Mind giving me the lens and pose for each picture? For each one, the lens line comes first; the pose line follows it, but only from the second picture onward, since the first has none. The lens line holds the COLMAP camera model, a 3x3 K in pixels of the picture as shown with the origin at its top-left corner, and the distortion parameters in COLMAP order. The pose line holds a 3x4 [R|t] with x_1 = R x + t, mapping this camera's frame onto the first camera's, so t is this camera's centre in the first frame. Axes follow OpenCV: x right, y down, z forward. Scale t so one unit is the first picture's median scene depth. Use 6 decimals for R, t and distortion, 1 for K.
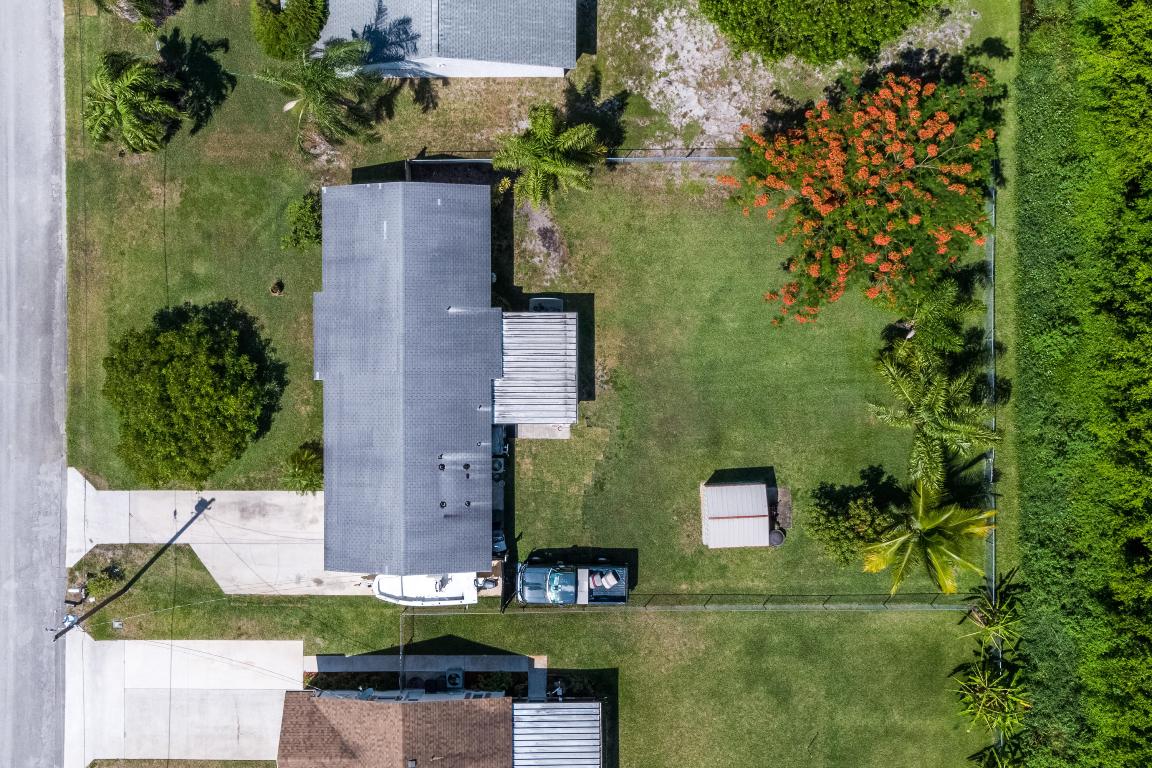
lens RADIAL K [[1156.5, 0, 575.4], [0, 1156.5, 379.8], [0, 0, 1]] dist [0.080967, 0.000000]
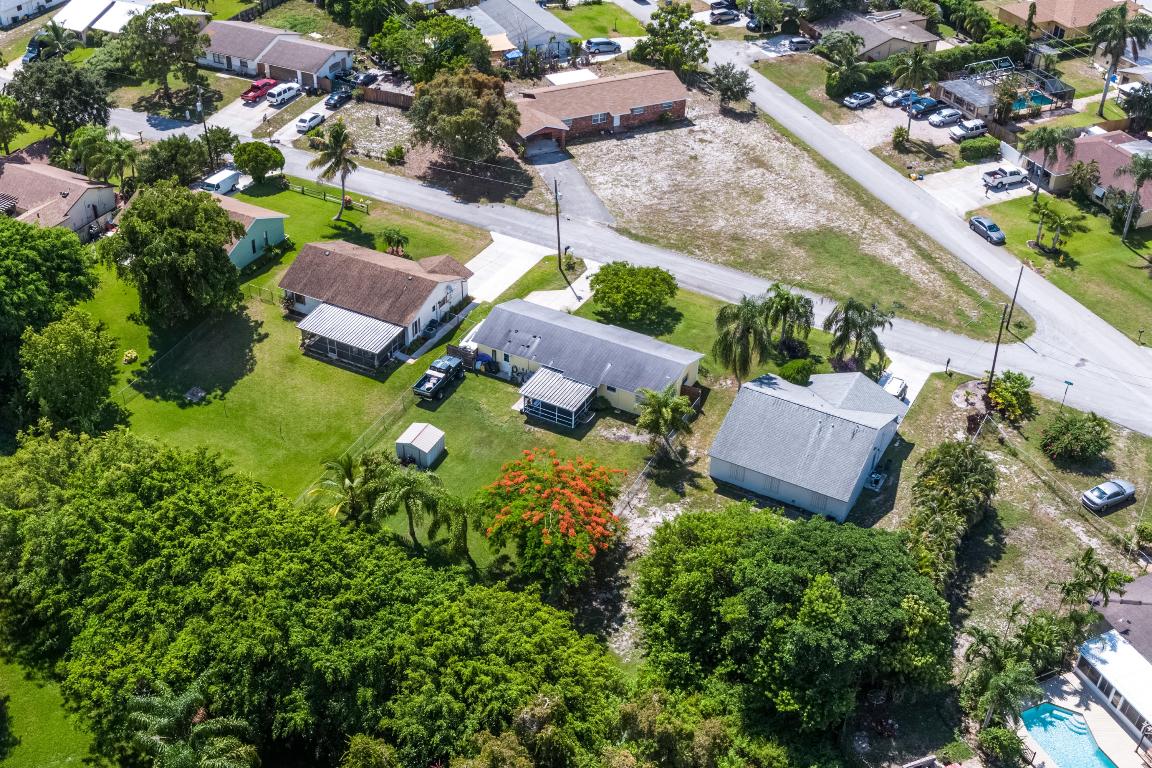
lens RADIAL K [[1156.5, 0, 574.6], [0, 1156.5, 384.2], [0, 0, 1]] dist [0.080967, 0.000000]
pose [[-0.476050, 0.549487, -0.686615, 1.070110], [-0.879202, -0.314702, 0.357725, -0.611300], [-0.019514, 0.773968, 0.632924, -0.096429]]
